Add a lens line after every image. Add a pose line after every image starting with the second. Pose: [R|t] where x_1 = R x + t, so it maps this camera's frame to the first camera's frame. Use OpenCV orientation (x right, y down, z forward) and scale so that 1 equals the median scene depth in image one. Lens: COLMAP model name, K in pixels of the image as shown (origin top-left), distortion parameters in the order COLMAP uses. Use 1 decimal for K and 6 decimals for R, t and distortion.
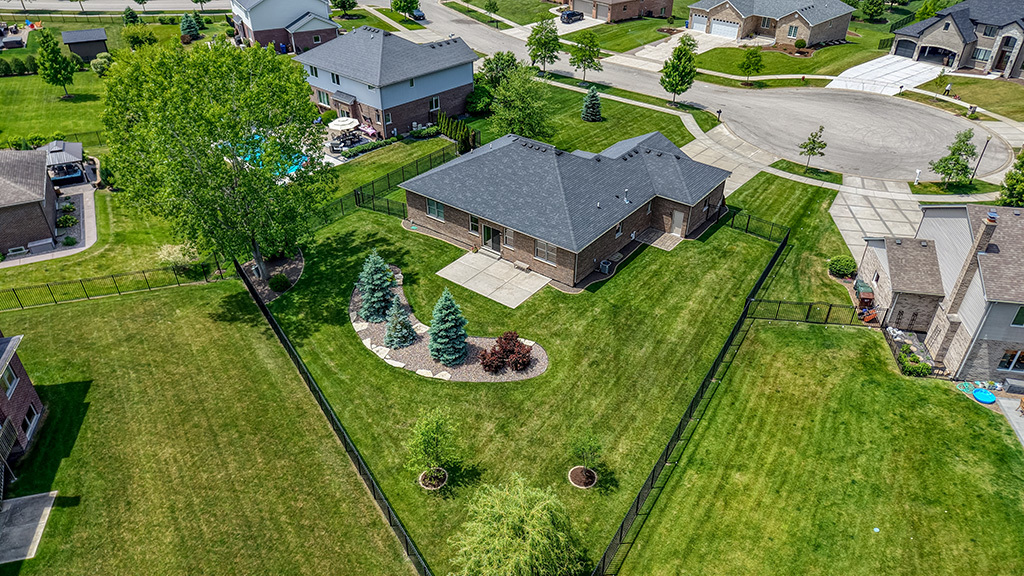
lens RADIAL K [[684.7, 0, 512.0], [0, 684.7, 288.0], [0, 0, 1]] dist [0.030661, -0.042076]
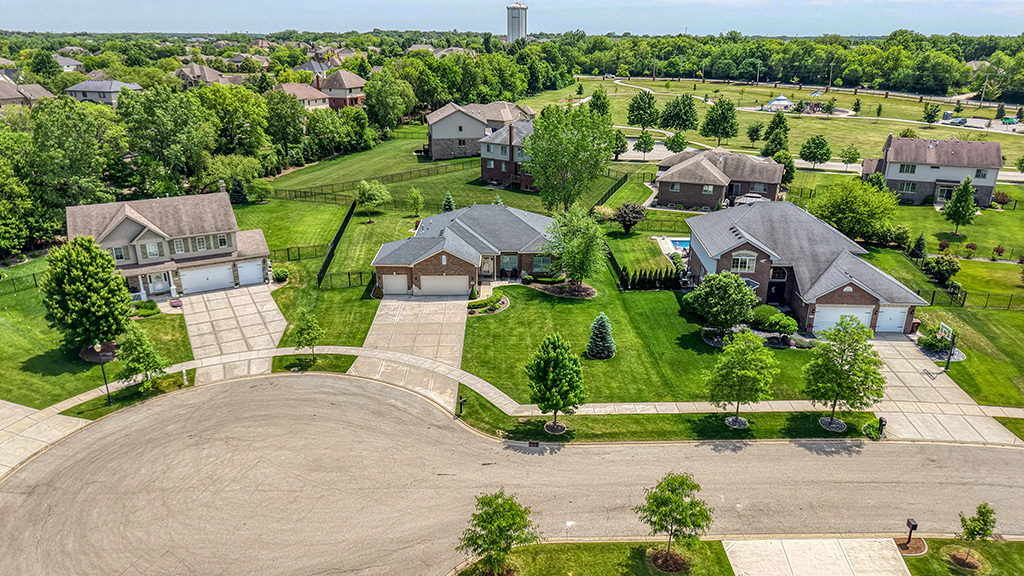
lens RADIAL K [[684.7, 0, 512.0], [0, 684.7, 288.0], [0, 0, 1]] dist [0.030661, -0.042076]
pose [[-0.779769, 0.209946, -0.589816, 0.797947], [-0.349171, 0.636128, 0.688055, -0.999229], [0.519653, 0.742471, -0.422726, 1.573485]]
